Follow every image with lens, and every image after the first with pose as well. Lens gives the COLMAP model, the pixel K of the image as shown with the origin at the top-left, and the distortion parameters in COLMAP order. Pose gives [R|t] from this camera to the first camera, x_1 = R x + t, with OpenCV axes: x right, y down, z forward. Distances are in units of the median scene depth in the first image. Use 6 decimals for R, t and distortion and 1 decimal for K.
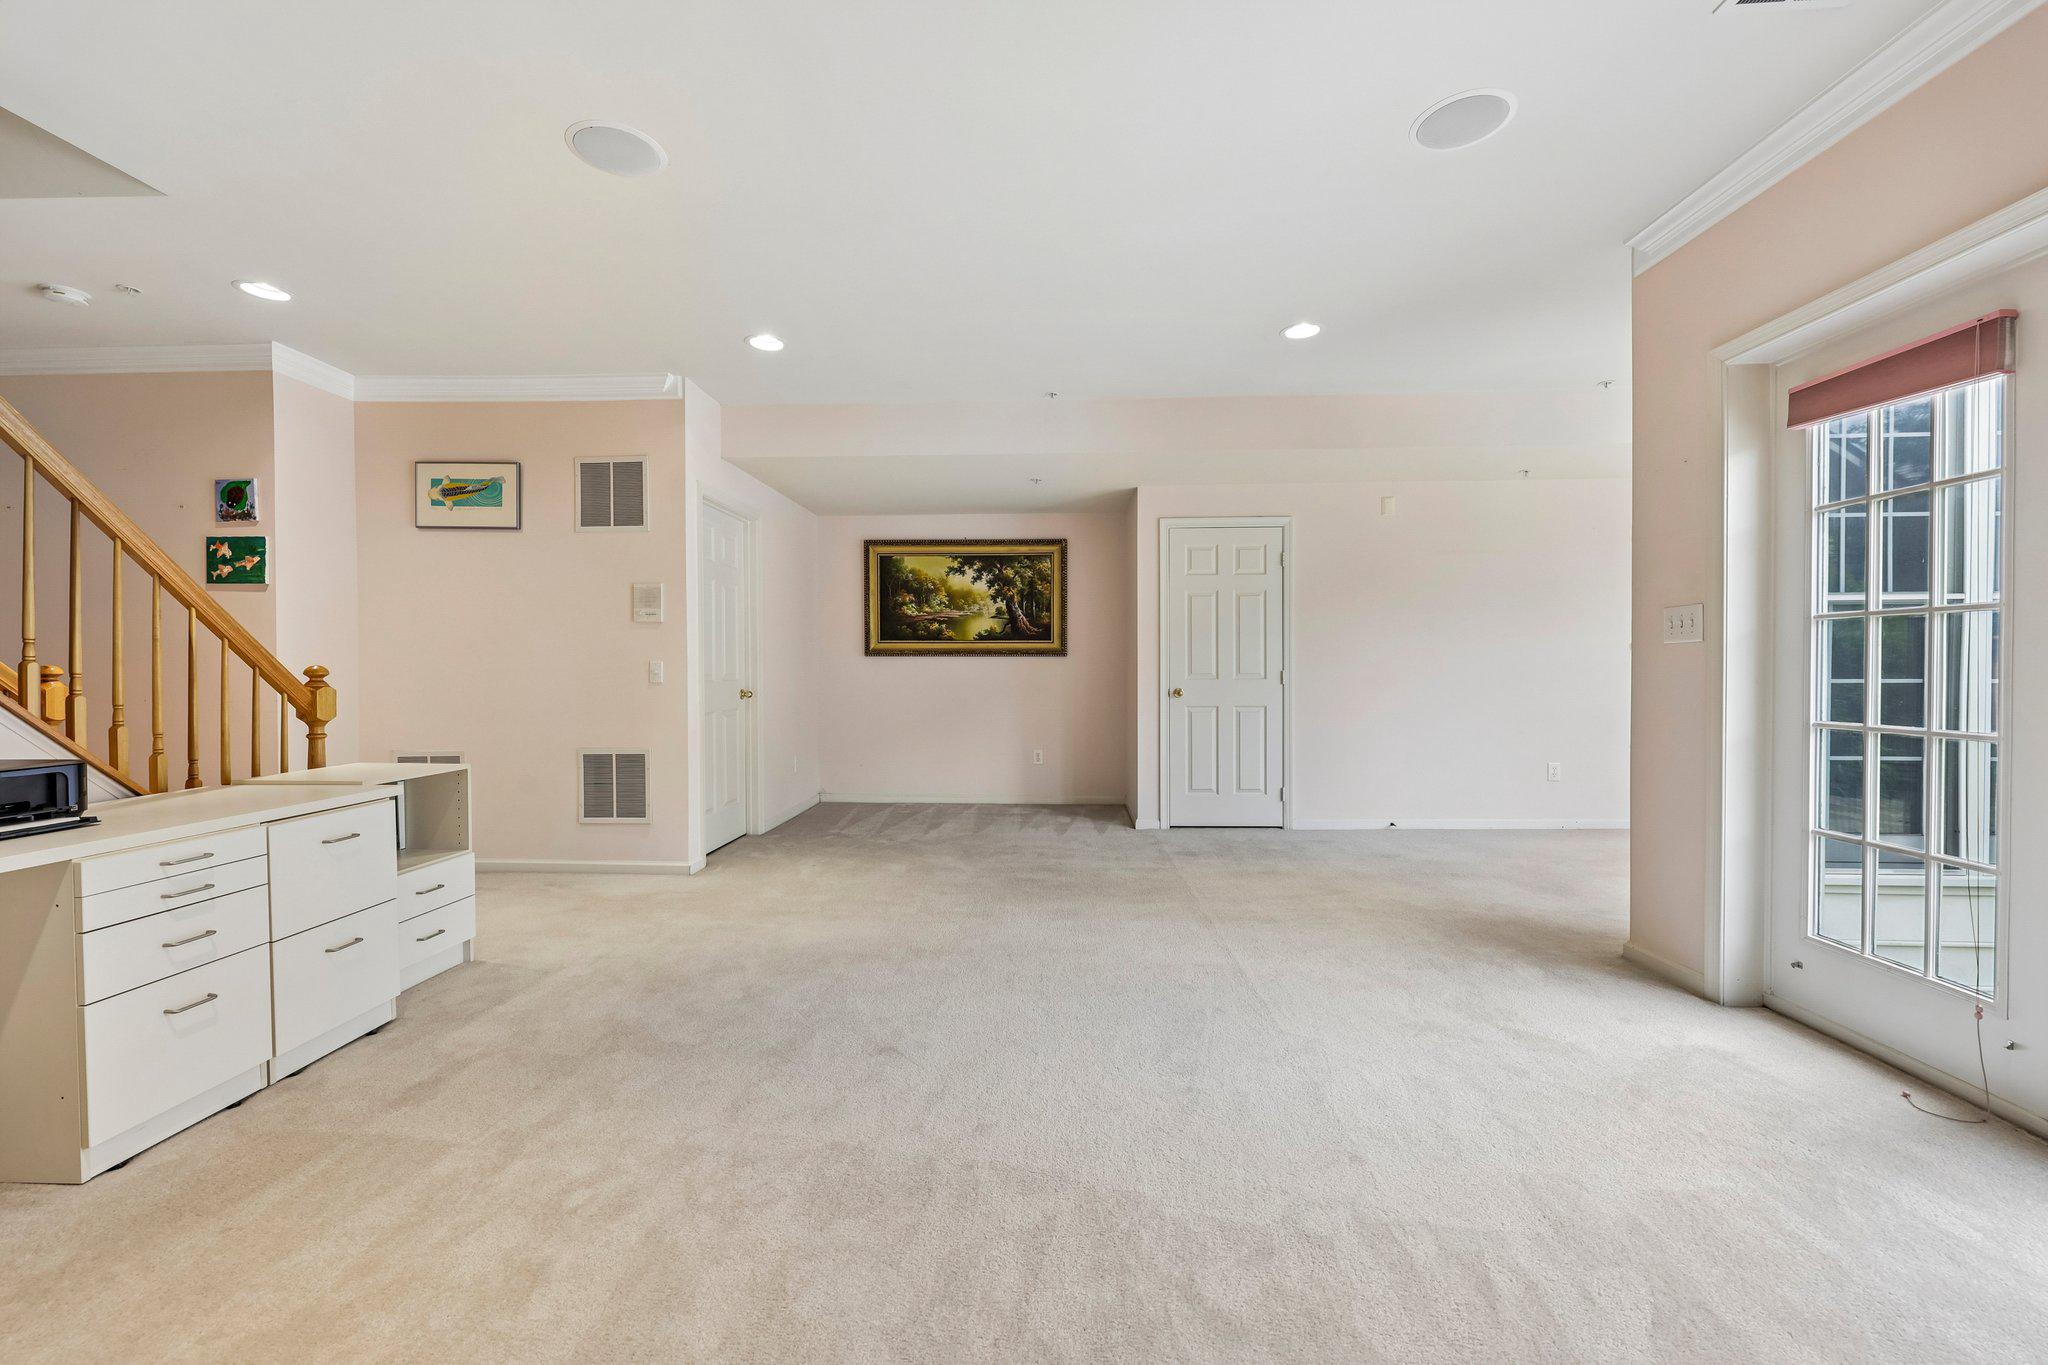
lens RADIAL K [[816.4, 0, 1024.7], [0, 816.4, 677.4], [0, 0, 1]] dist [-0.000155, -0.000030]
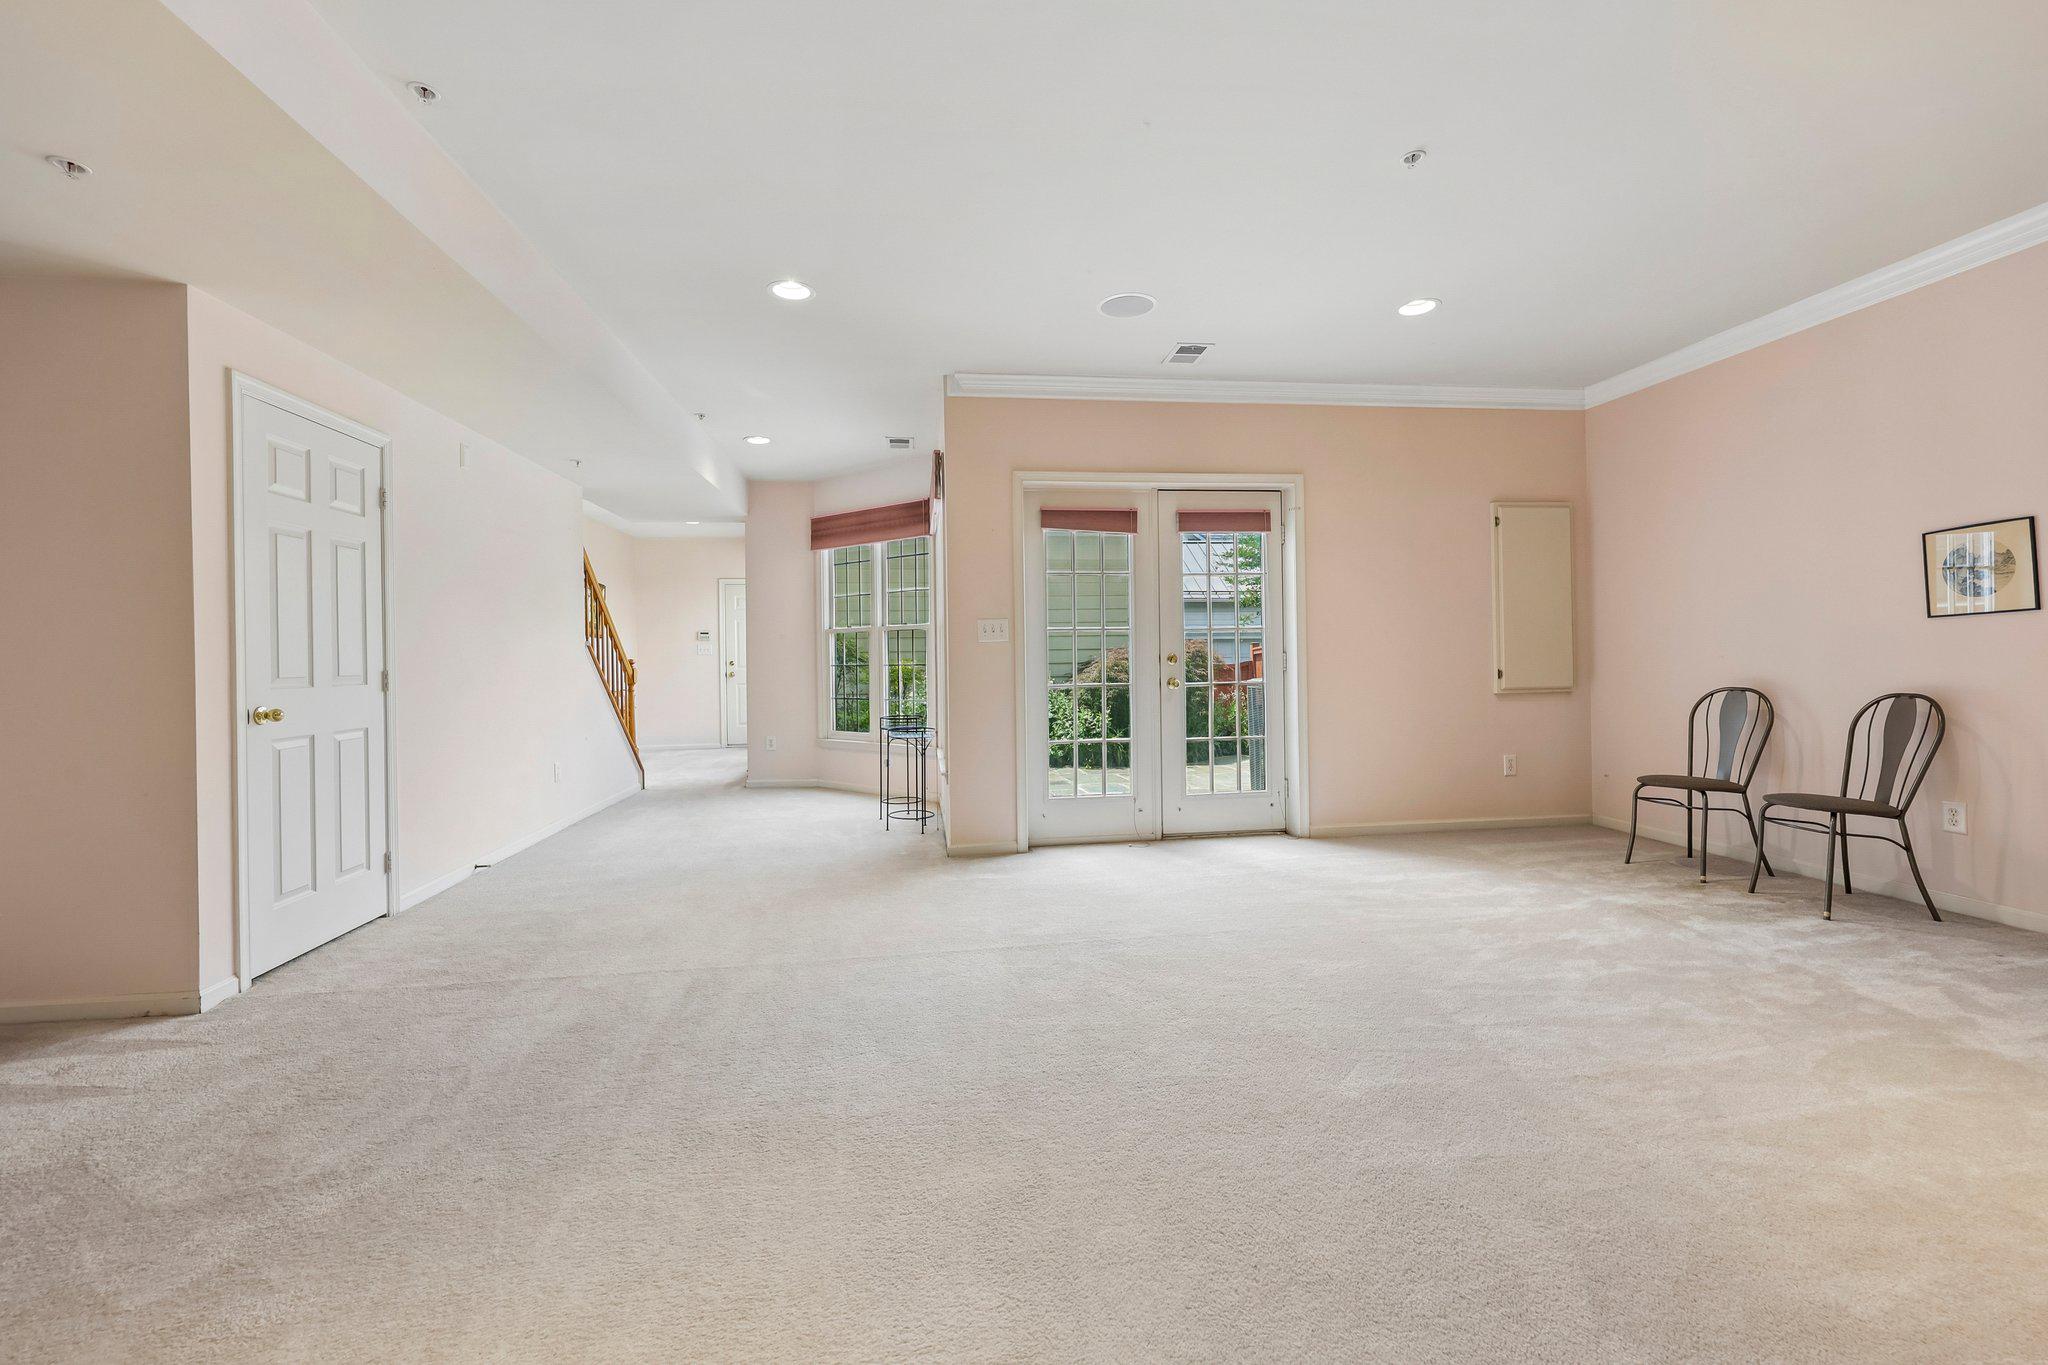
lens RADIAL K [[836.8, 0, 1023.4], [0, 836.8, 660.0], [0, 0, 1]] dist [-0.000570, -0.000070]
pose [[-0.183859, 0.005560, 0.982937, -0.790091], [0.027568, 0.999620, -0.000498, -0.004649], [-0.982566, 0.027006, -0.183942, 1.176150]]
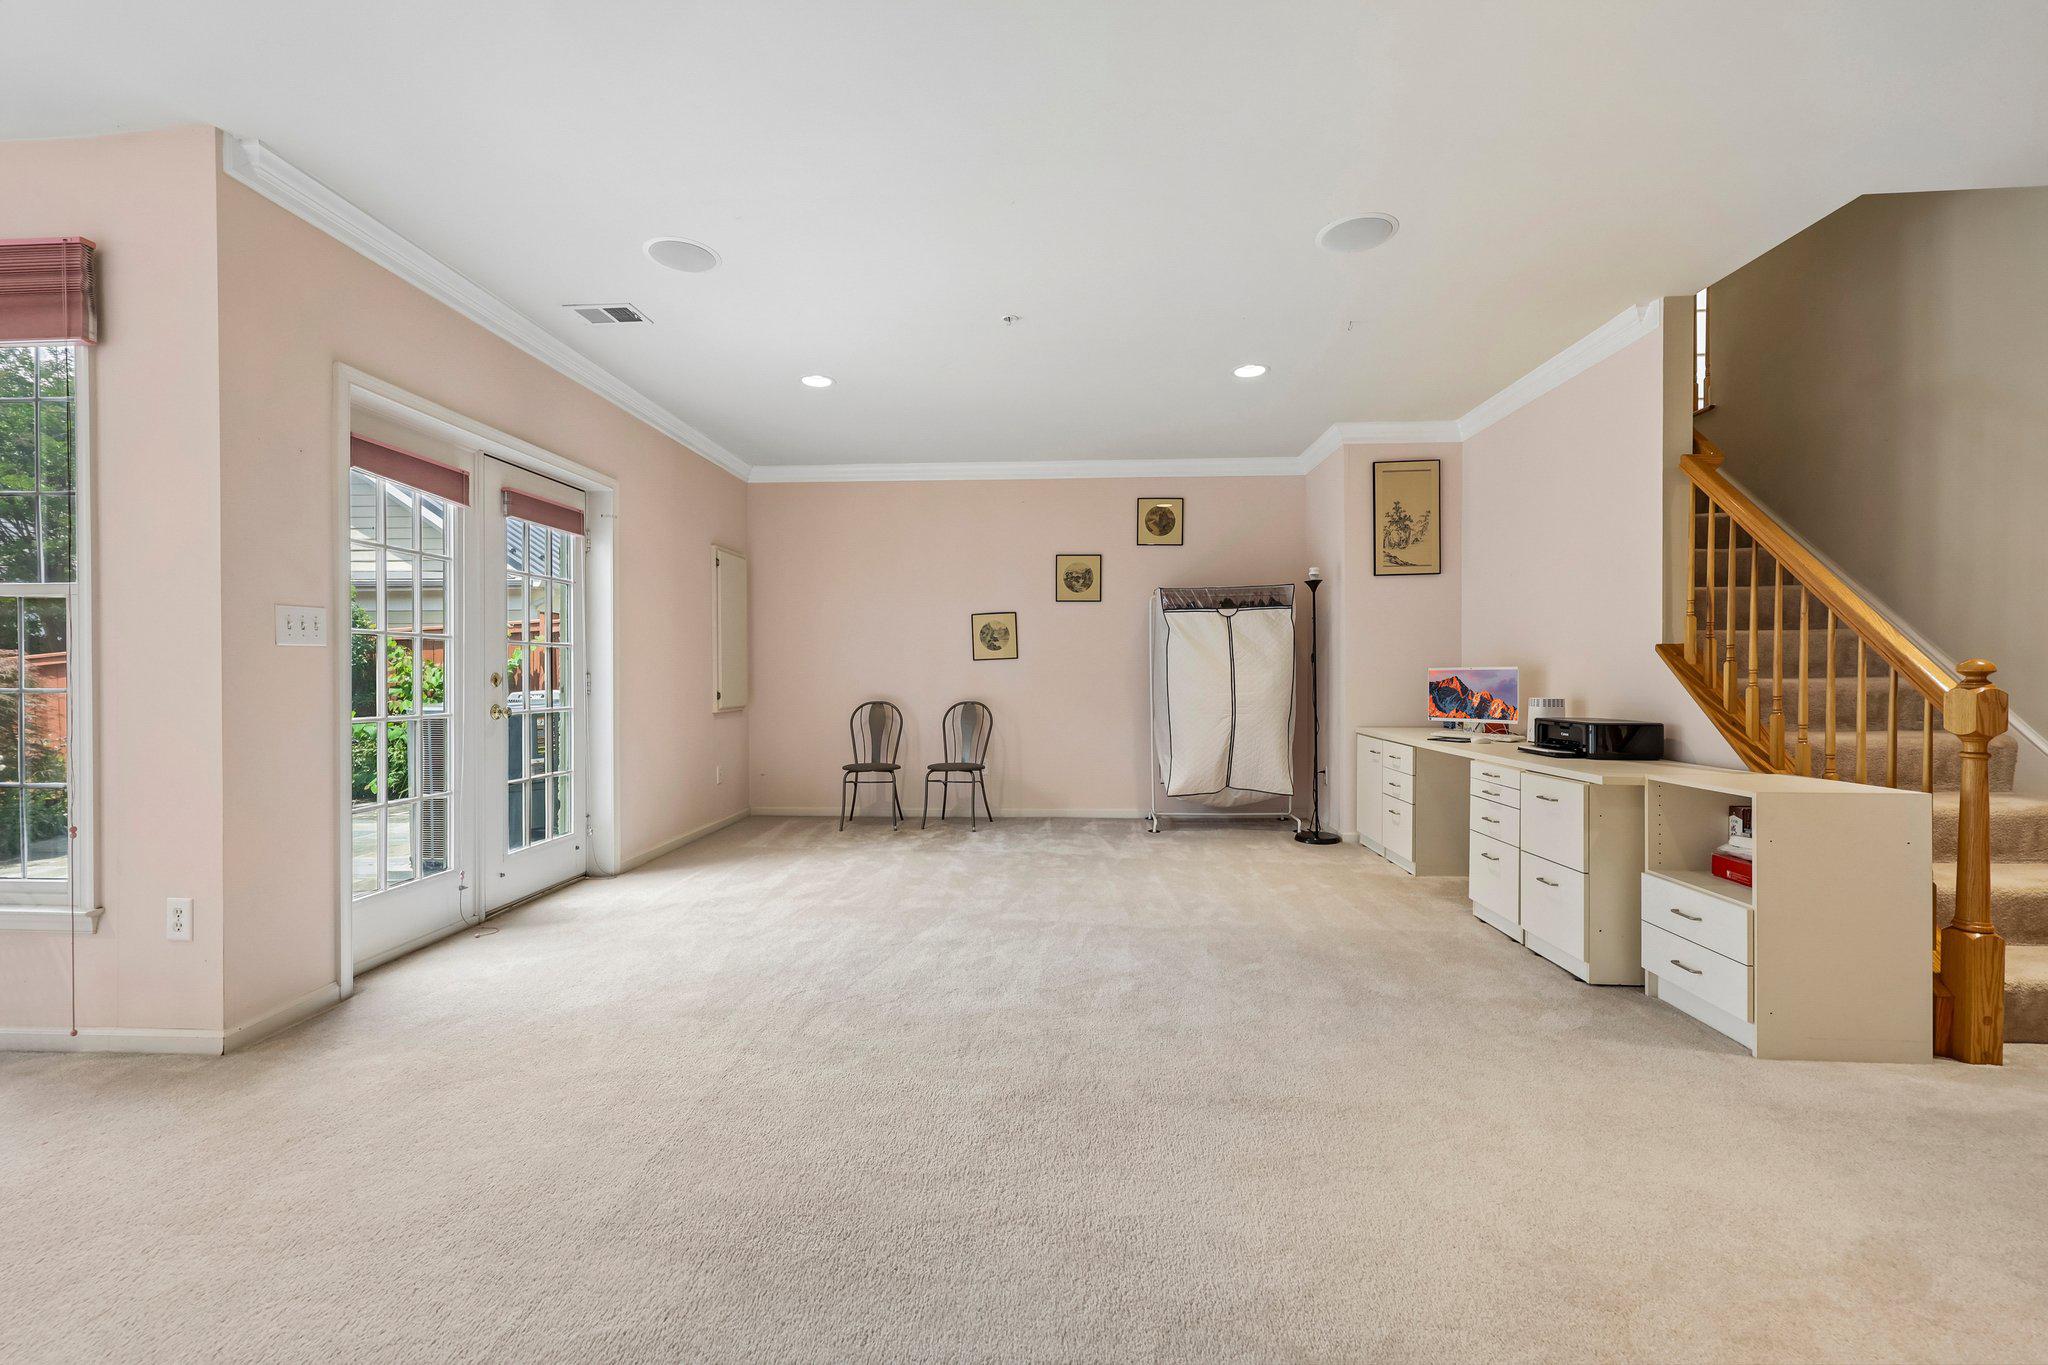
lens RADIAL K [[823.9, 0, 1024.0], [0, 823.9, 682.5], [0, 0, 1]] dist [0.000460, 0.000073]
pose [[-0.999978, 0.005855, 0.003195, -0.011722], [0.005915, 0.999797, 0.019261, -0.013592], [-0.003082, 0.019279, -0.999809, 1.828895]]
